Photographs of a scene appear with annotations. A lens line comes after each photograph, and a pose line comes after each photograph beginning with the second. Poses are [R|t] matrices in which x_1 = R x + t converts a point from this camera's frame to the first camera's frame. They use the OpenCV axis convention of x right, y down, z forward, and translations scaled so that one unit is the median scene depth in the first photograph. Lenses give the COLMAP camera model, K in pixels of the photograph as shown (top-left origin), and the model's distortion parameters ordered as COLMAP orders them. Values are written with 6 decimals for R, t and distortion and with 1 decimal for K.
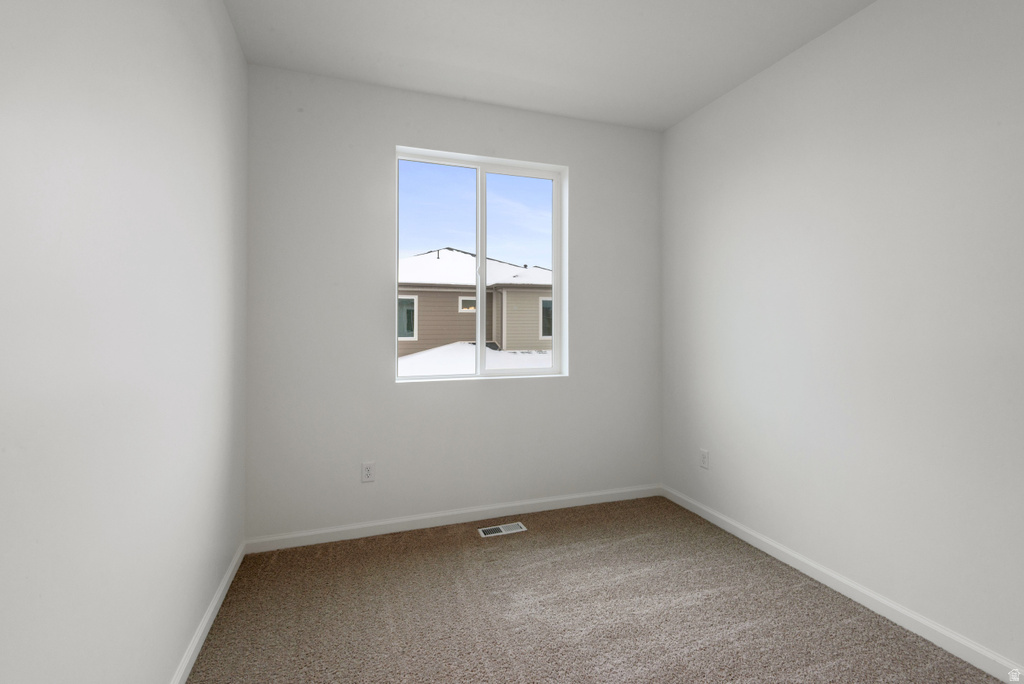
lens RADIAL K [[479.0, 0, 508.1], [0, 479.0, 337.2], [0, 0, 1]] dist [0.002886, -0.002681]
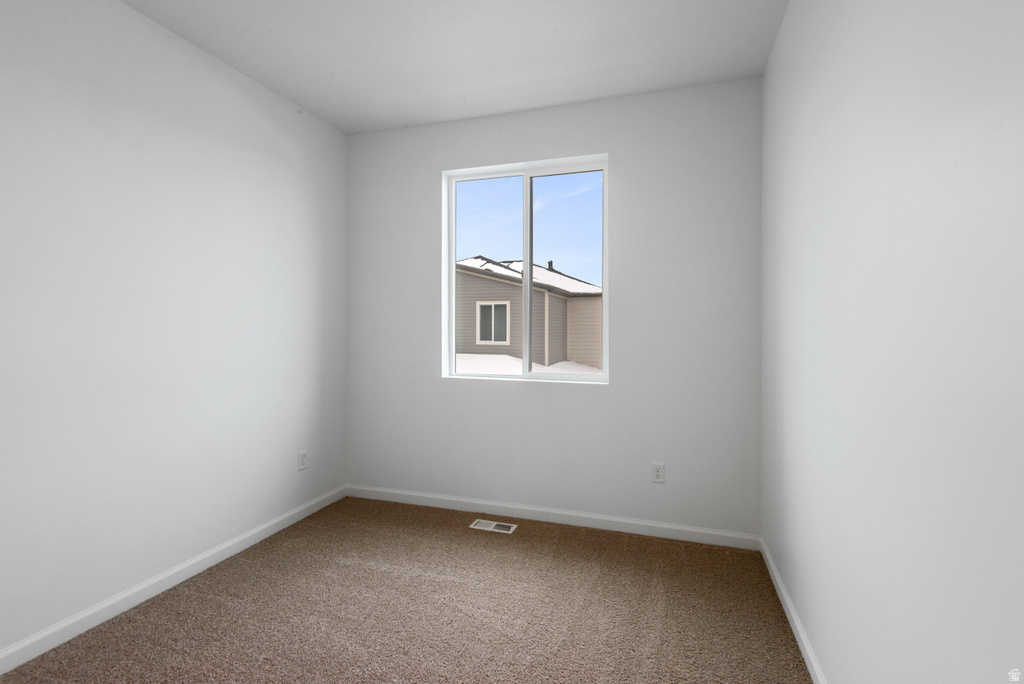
lens RADIAL K [[479.0, 0, 511.6], [0, 479.0, 342.6], [0, 0, 1]] dist [0.002886, -0.002681]
pose [[0.782815, 0.024052, -0.621789, 0.552591], [-0.017028, 0.999707, 0.017232, -0.012283], [0.622021, -0.002902, 0.782995, 0.180271]]
